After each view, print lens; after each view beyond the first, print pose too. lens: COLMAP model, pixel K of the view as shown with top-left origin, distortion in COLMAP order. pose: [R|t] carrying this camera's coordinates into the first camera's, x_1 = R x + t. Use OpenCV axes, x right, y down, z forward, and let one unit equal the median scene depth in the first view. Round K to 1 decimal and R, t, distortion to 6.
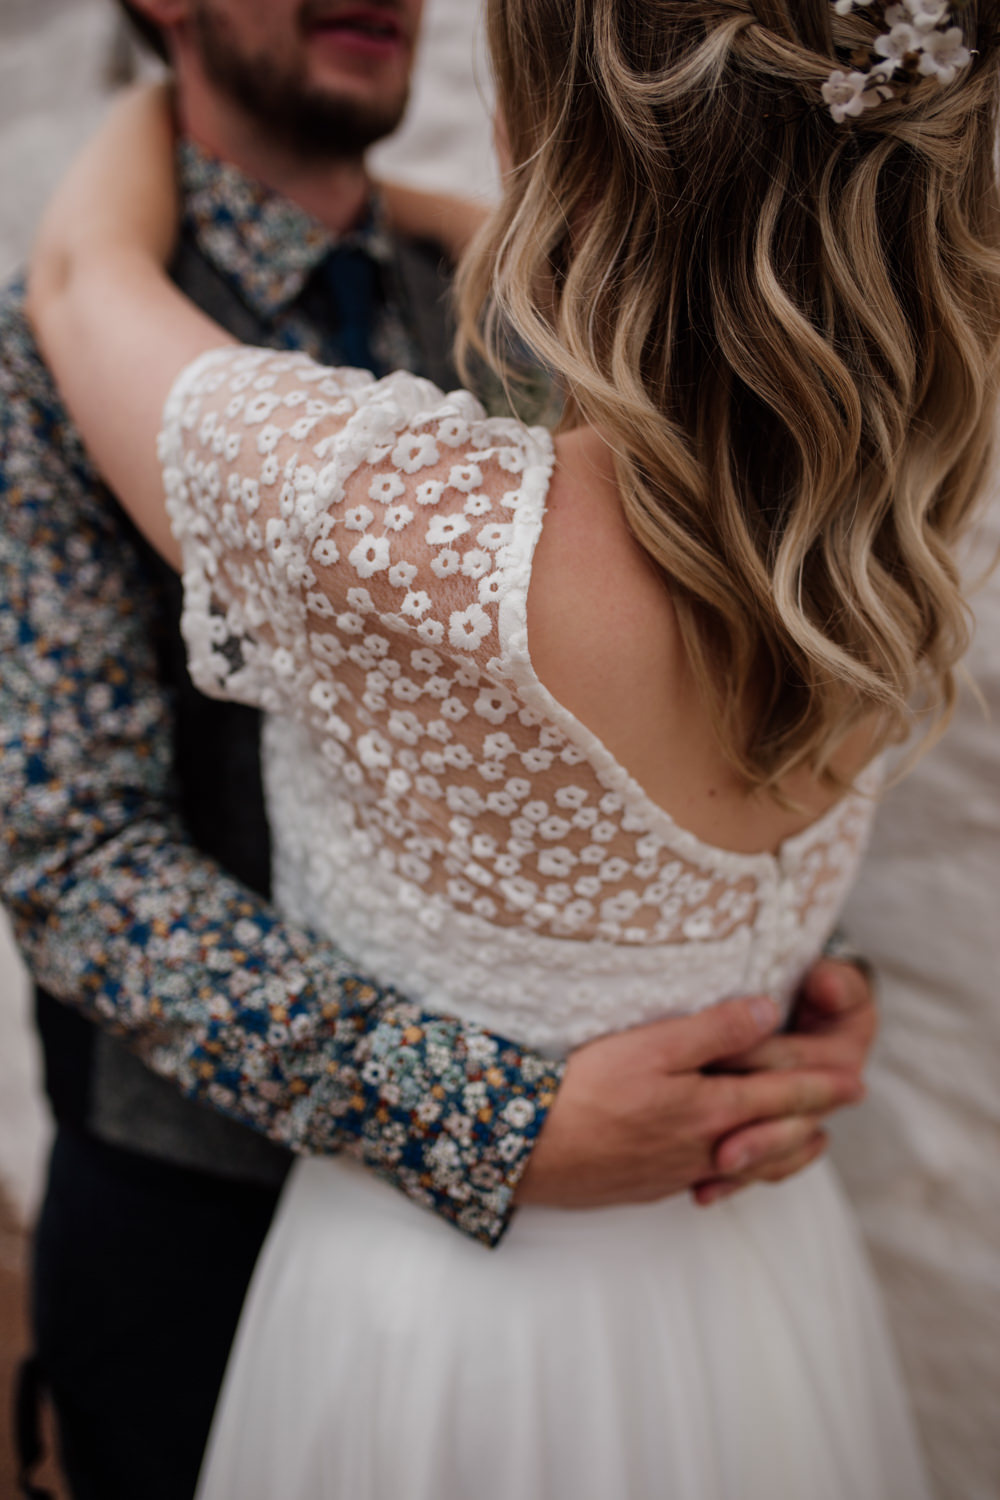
lens RADIAL K [[1537.2, 0, 498.1], [0, 1537.2, 747.3], [0, 0, 1]] dist [0.008950, 0.013423]
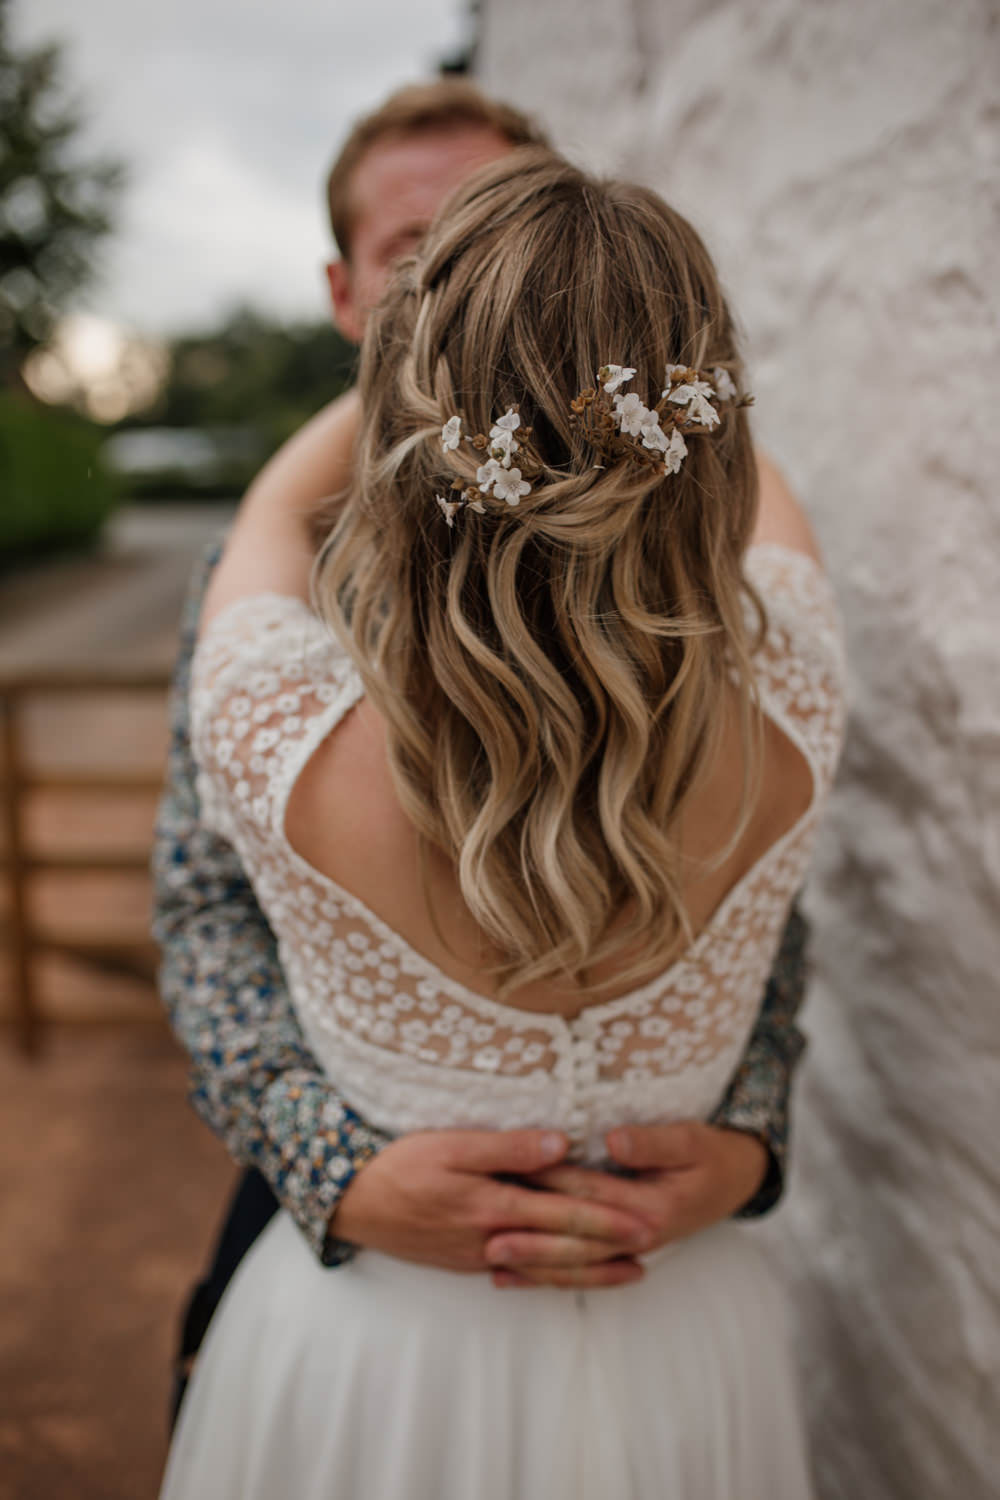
lens RADIAL K [[1537.2, 0, 498.1], [0, 1537.2, 747.3], [0, 0, 1]] dist [0.008950, 0.013423]
pose [[0.843751, 0.113606, -0.524574, 0.782603], [-0.129876, 0.991513, 0.005832, -0.149723], [0.520784, 0.063208, 0.851345, -0.090104]]
